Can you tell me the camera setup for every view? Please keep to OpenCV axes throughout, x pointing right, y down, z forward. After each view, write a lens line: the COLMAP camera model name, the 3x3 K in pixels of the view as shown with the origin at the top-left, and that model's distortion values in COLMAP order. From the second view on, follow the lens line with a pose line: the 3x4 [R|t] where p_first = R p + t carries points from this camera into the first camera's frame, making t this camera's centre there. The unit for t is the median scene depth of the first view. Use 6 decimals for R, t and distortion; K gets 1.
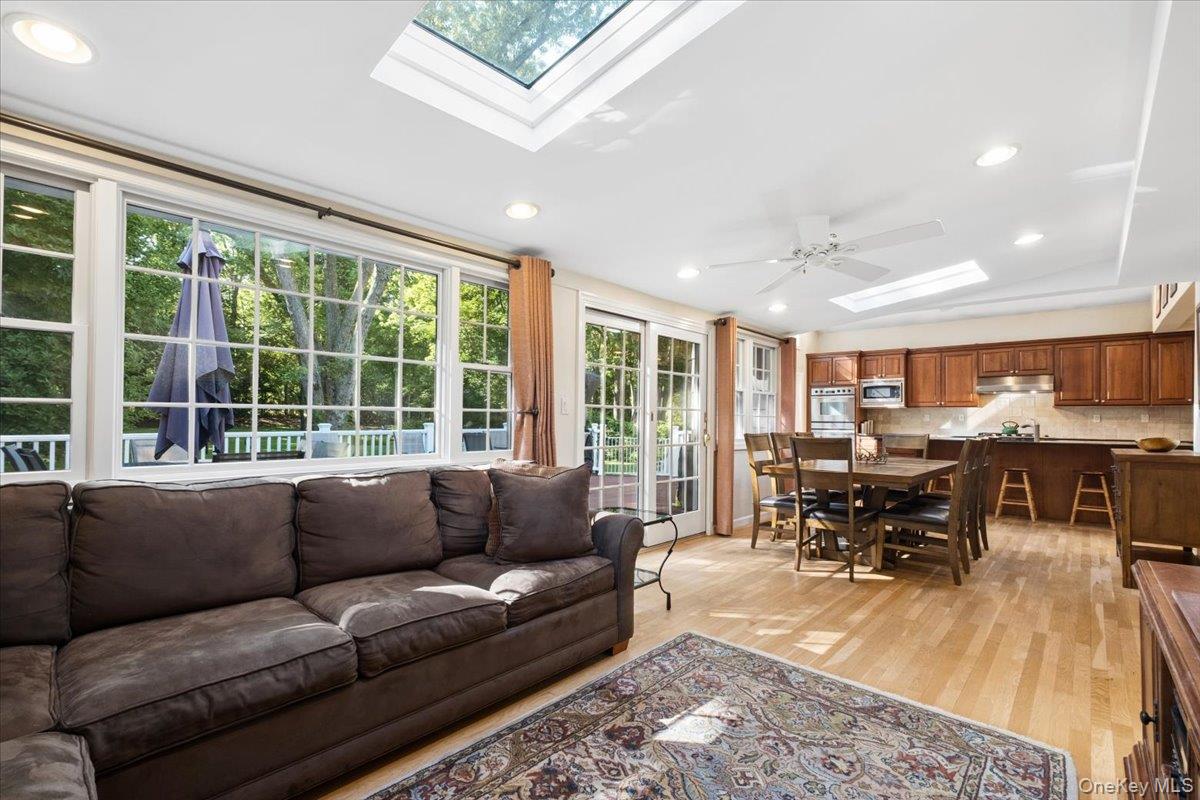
lens RADIAL K [[531.6, 0, 592.9], [0, 531.6, 402.0], [0, 0, 1]] dist [0.000171, -0.000078]
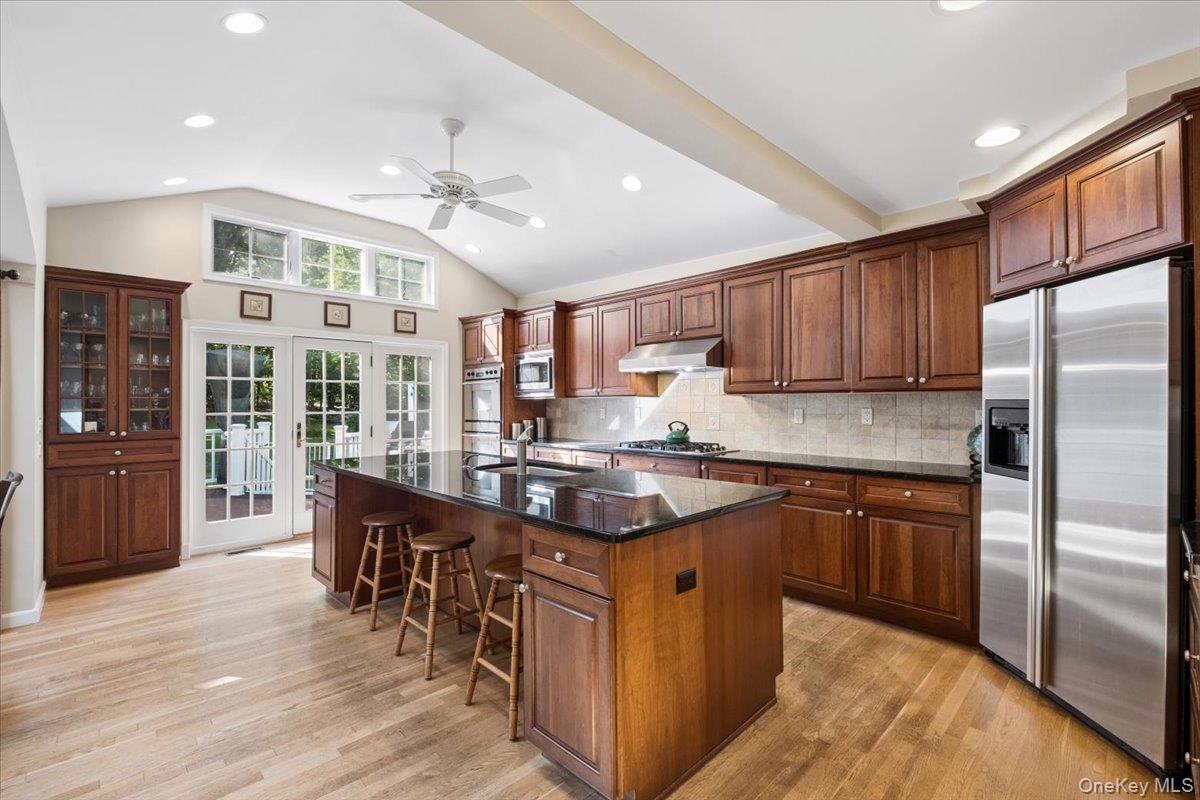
lens RADIAL K [[531.6, 0, 606.9], [0, 531.6, 399.1], [0, 0, 1]] dist [0.000171, -0.000078]
pose [[0.999777, 0.001682, -0.021056, 0.754524], [-0.001749, 0.999993, -0.003196, 0.014957], [0.021051, 0.003232, 0.999773, 0.454220]]
